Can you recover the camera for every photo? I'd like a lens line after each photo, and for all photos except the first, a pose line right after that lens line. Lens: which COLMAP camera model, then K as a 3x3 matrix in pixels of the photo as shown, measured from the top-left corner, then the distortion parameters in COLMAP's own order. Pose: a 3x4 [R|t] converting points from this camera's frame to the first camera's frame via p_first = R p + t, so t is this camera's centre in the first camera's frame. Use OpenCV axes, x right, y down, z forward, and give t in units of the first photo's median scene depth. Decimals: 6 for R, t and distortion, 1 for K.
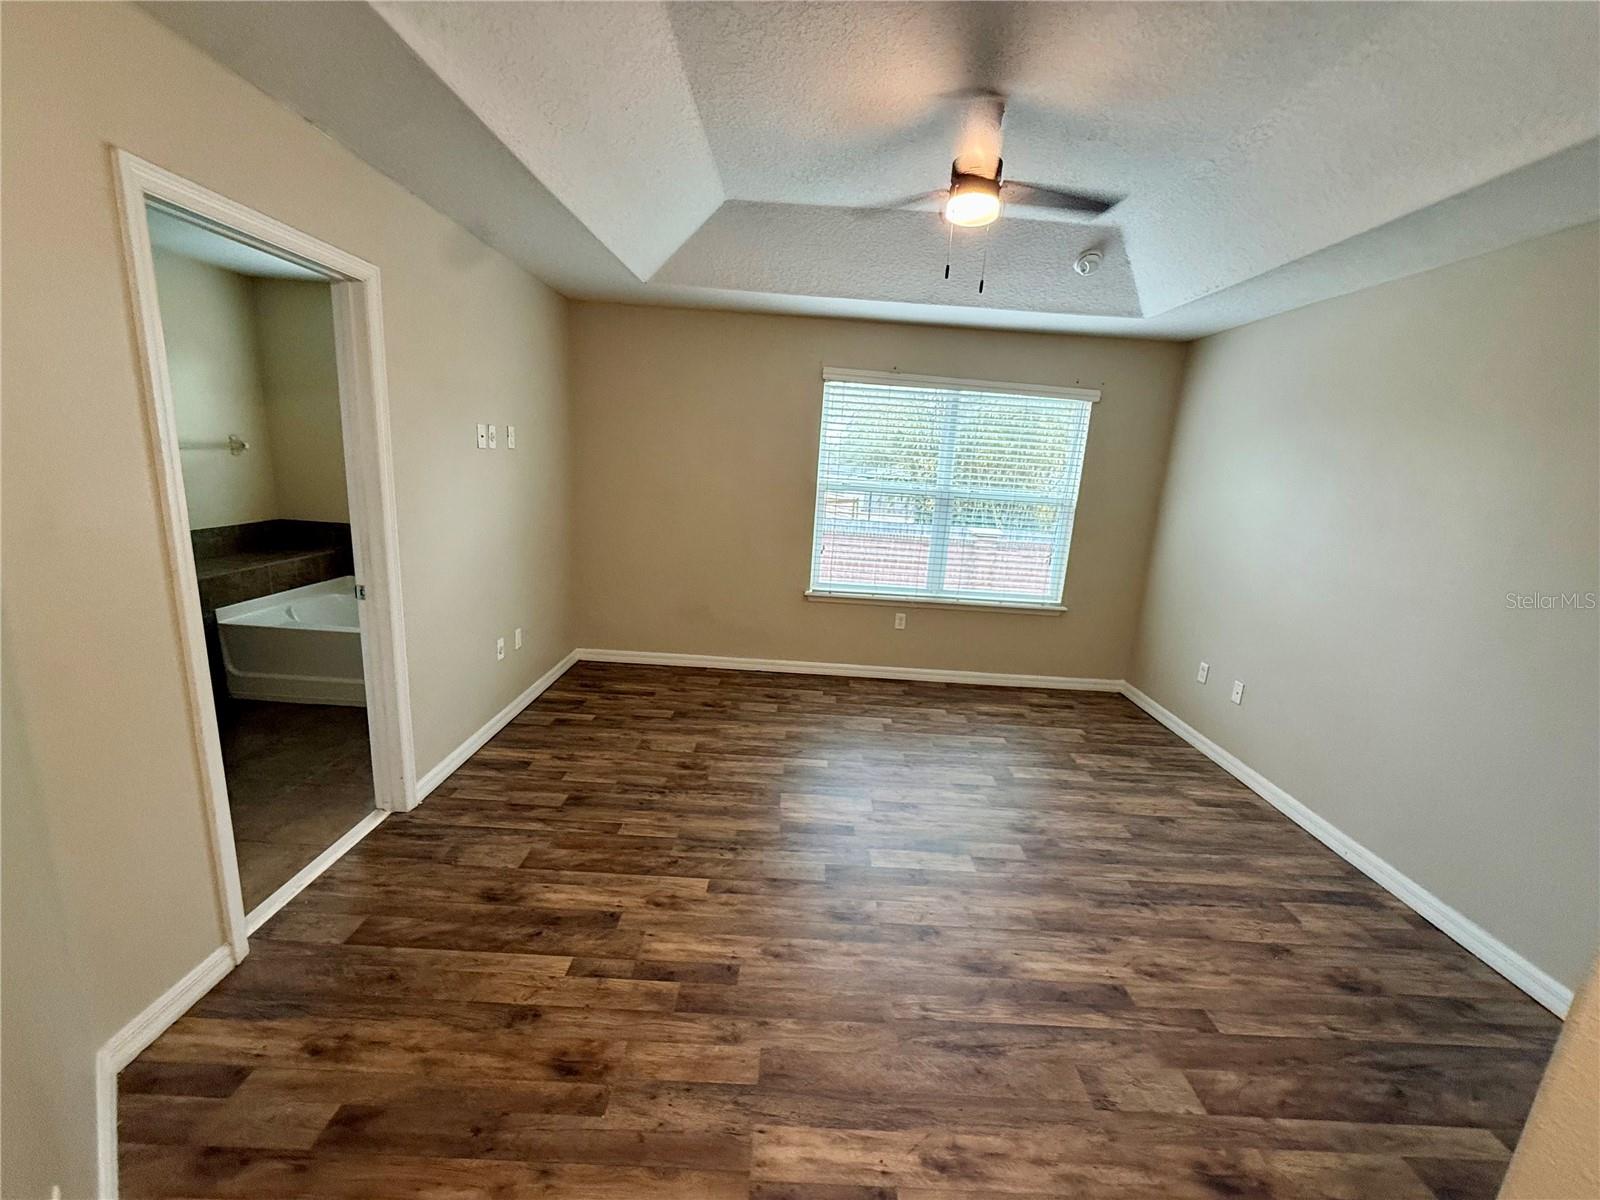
lens RADIAL K [[637.9, 0, 802.7], [0, 637.9, 605.7], [0, 0, 1]] dist [0.001296, -0.000039]
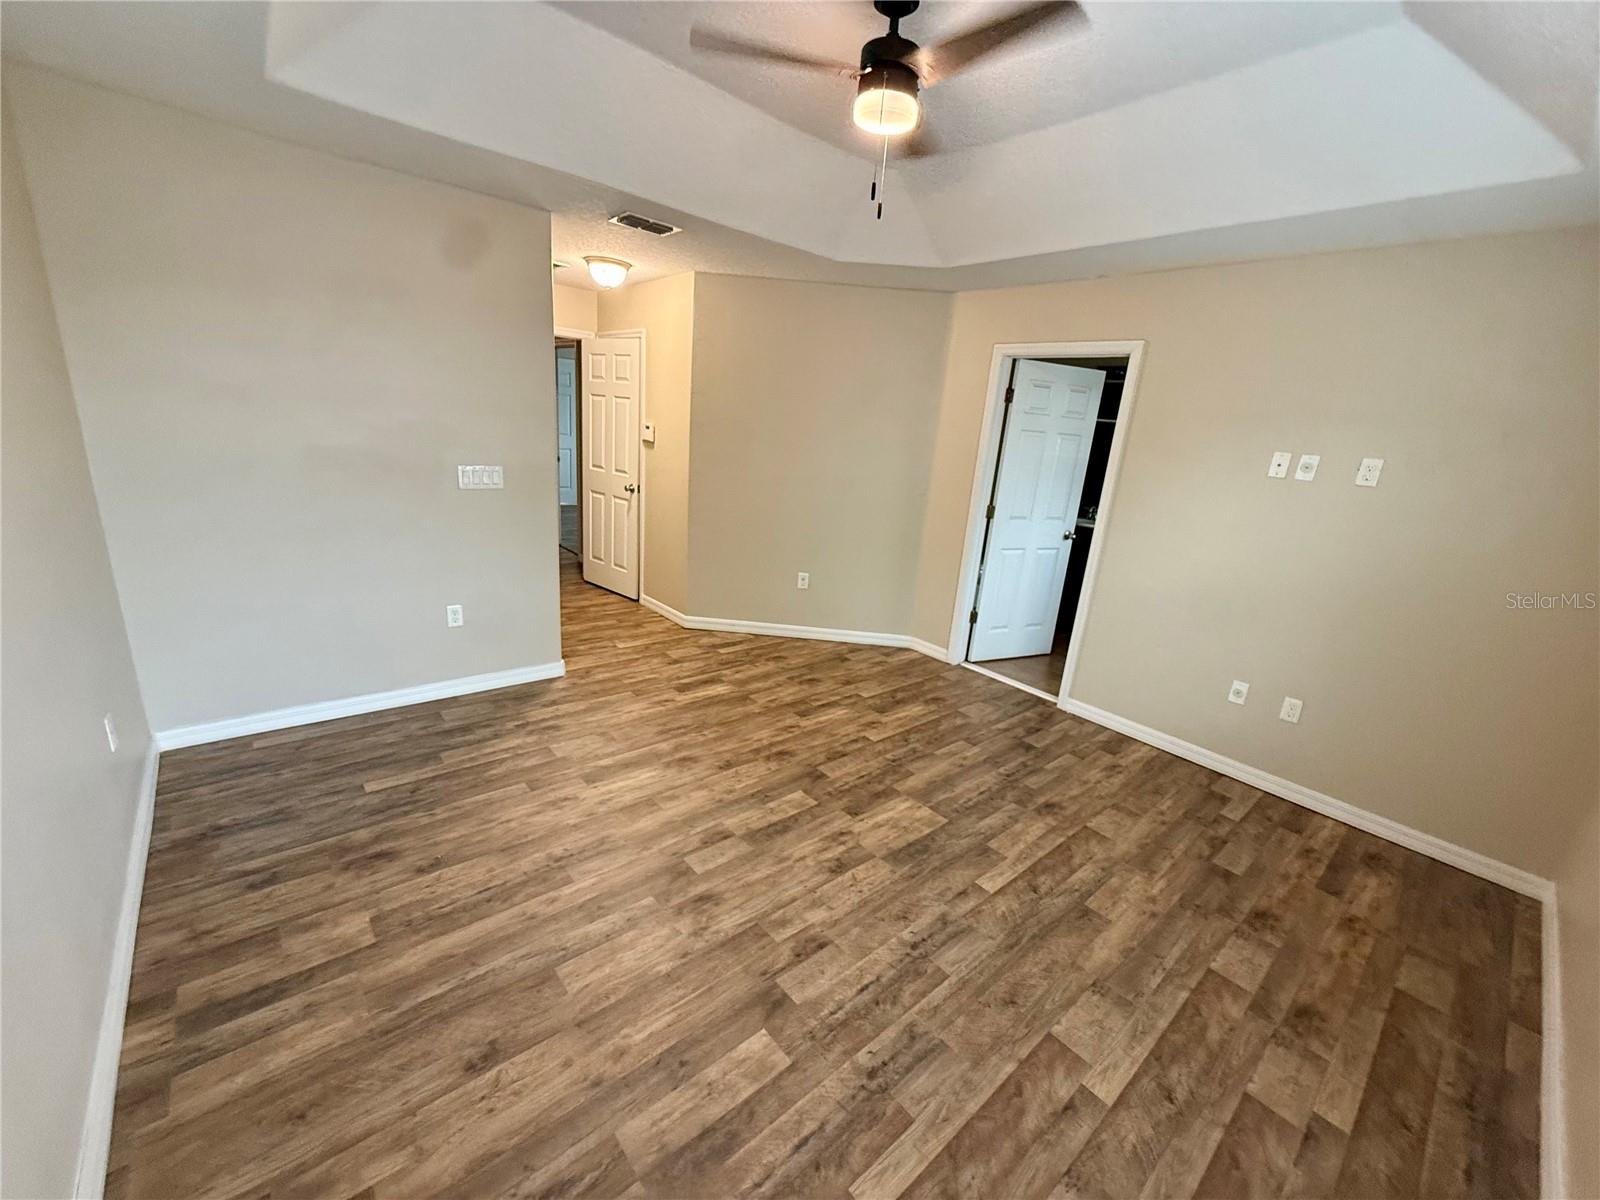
lens RADIAL K [[637.9, 0, 802.7], [0, 637.9, 605.7], [0, 0, 1]] dist [0.001296, -0.000039]
pose [[-0.745389, 0.061130, -0.663821, 0.729740], [-0.276616, 0.877649, 0.391427, -0.276152], [0.606530, 0.475389, -0.637281, 1.377281]]
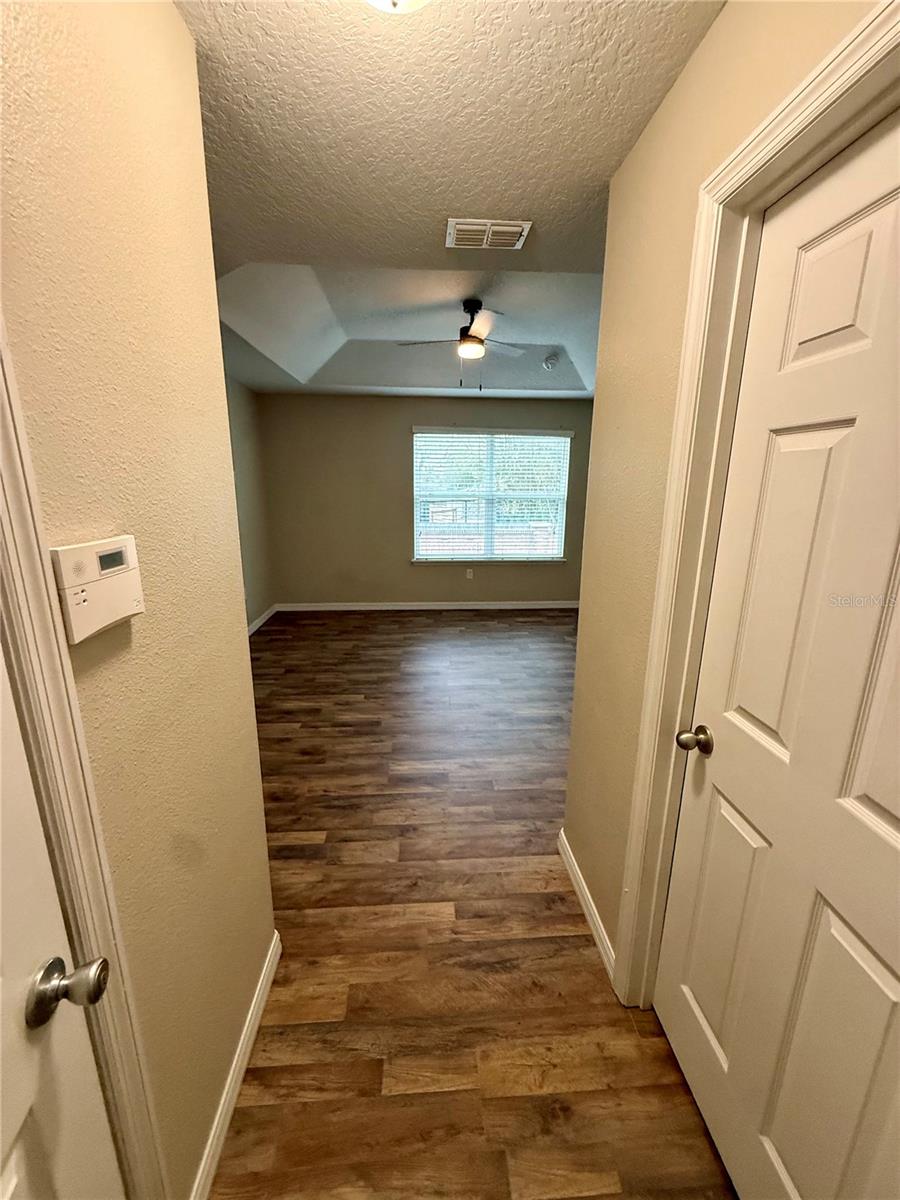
lens RADIAL K [[478.4, 0, 450.0], [0, 478.4, 600.0], [0, 0, 1]] dist [0.001296, -0.000039]
pose [[0.996211, -0.070881, 0.050391, 0.052834], [0.070083, 0.997389, 0.017441, 0.107224], [-0.051496, -0.013843, 0.998577, -0.410378]]
